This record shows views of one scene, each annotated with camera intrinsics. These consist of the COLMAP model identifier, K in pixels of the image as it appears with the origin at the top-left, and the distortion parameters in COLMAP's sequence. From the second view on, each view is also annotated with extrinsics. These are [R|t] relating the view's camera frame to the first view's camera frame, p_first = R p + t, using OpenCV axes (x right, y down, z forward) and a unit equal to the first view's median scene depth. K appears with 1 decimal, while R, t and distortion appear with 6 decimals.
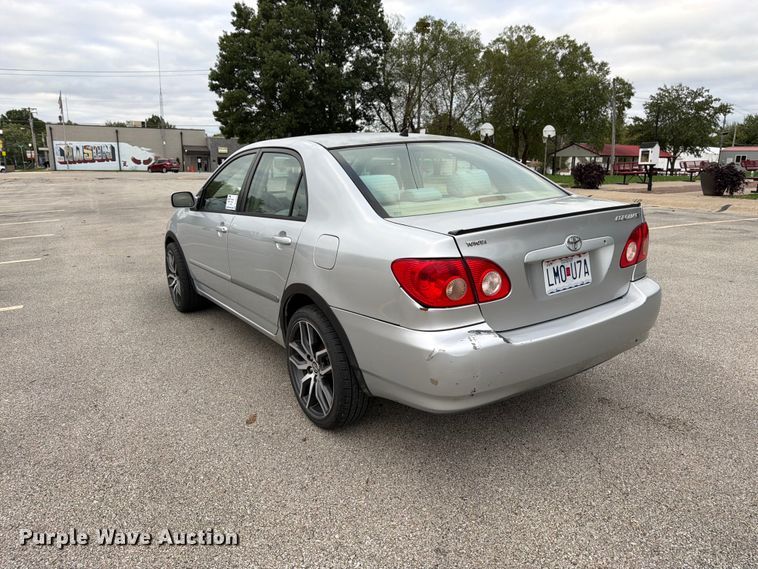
lens RADIAL K [[537.6, 0, 378.5], [0, 537.6, 287.1], [0, 0, 1]] dist [0.028865, -0.032115]
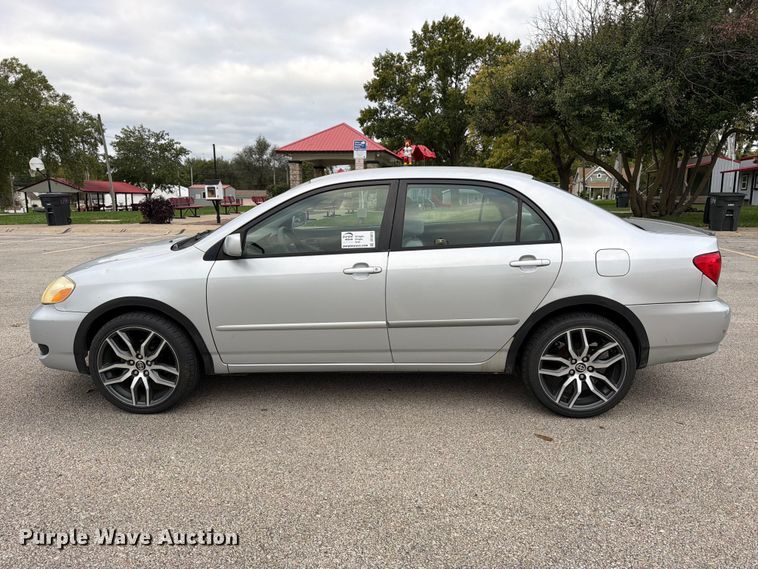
lens RADIAL K [[537.6, 0, 381.4], [0, 537.6, 289.1], [0, 0, 1]] dist [0.028865, -0.032115]
pose [[0.590028, -0.141170, 0.794945, -0.074615], [0.189133, 0.981366, 0.033896, -0.007976], [-0.784918, 0.130351, 0.605733, 0.036016]]
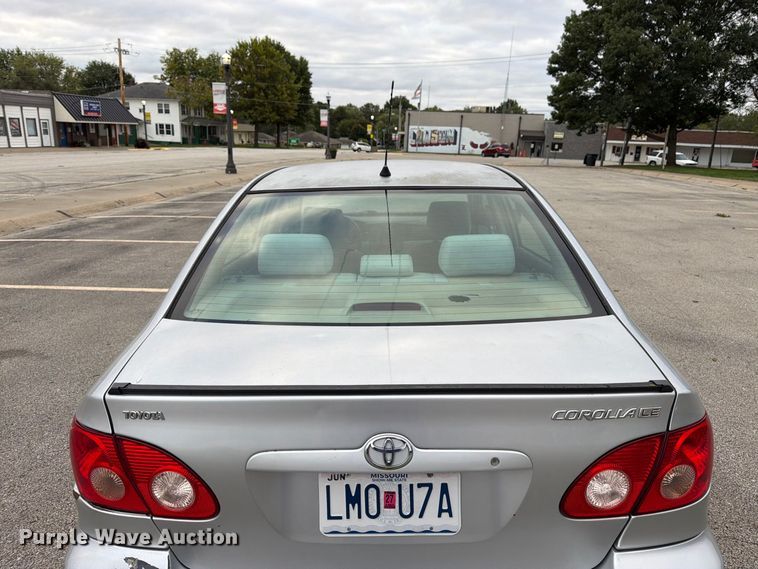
lens RADIAL K [[537.6, 0, 377.3], [0, 537.6, 285.7], [0, 0, 1]] dist [0.028865, -0.032115]
pose [[0.819576, 0.169875, -0.547210, 0.030766], [-0.155166, 0.985155, 0.073432, -0.013648], [0.551561, 0.024725, 0.833768, 0.030415]]
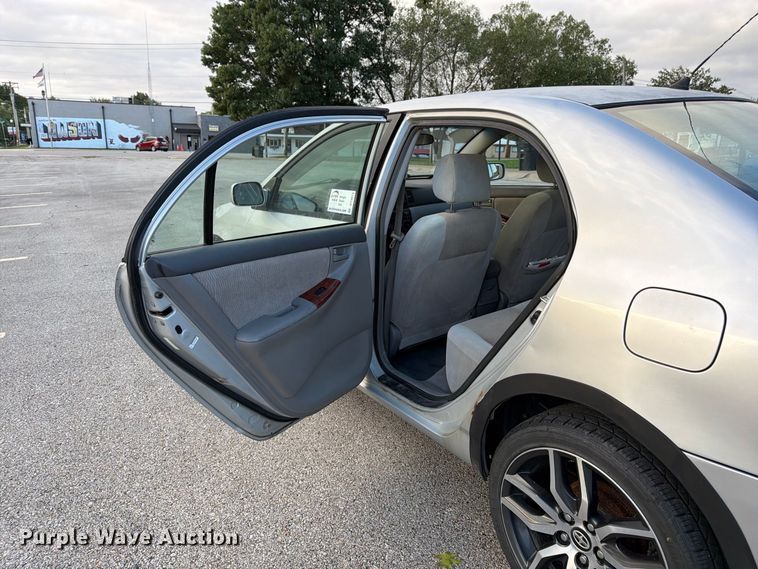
lens RADIAL K [[535.1, 0, 379.4], [0, 535.1, 281.7], [0, 0, 1]] dist [0.034995, -0.033799]
pose [[0.999717, 0.003483, 0.023518, -0.018973], [-0.004080, 0.999670, 0.025375, -0.006290], [-0.023422, -0.025463, 0.999401, 0.029335]]
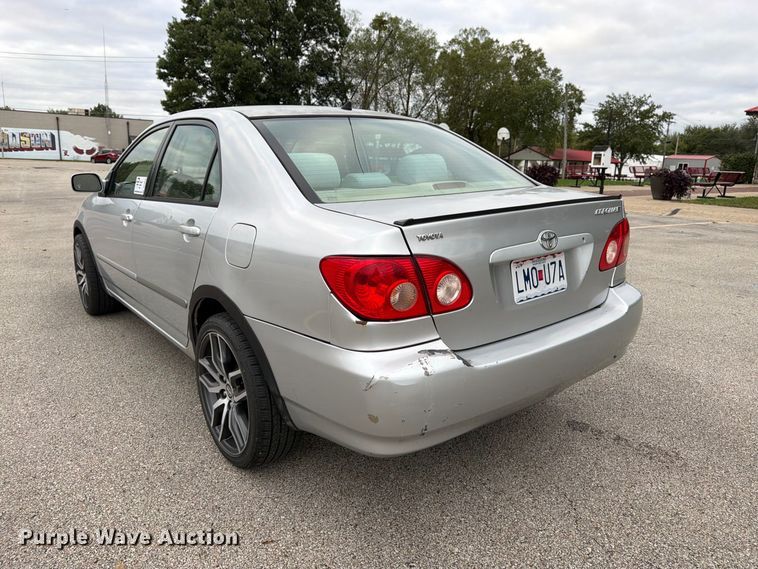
lens RADIAL K [[537.6, 0, 377.6], [0, 537.6, 288.0], [0, 0, 1]] dist [0.028865, -0.032115]
pose [[0.996634, 0.010520, 0.081301, 0.002063], [-0.010830, 0.999936, 0.003371, -0.000488], [-0.081260, -0.004241, 0.996684, 0.010886]]
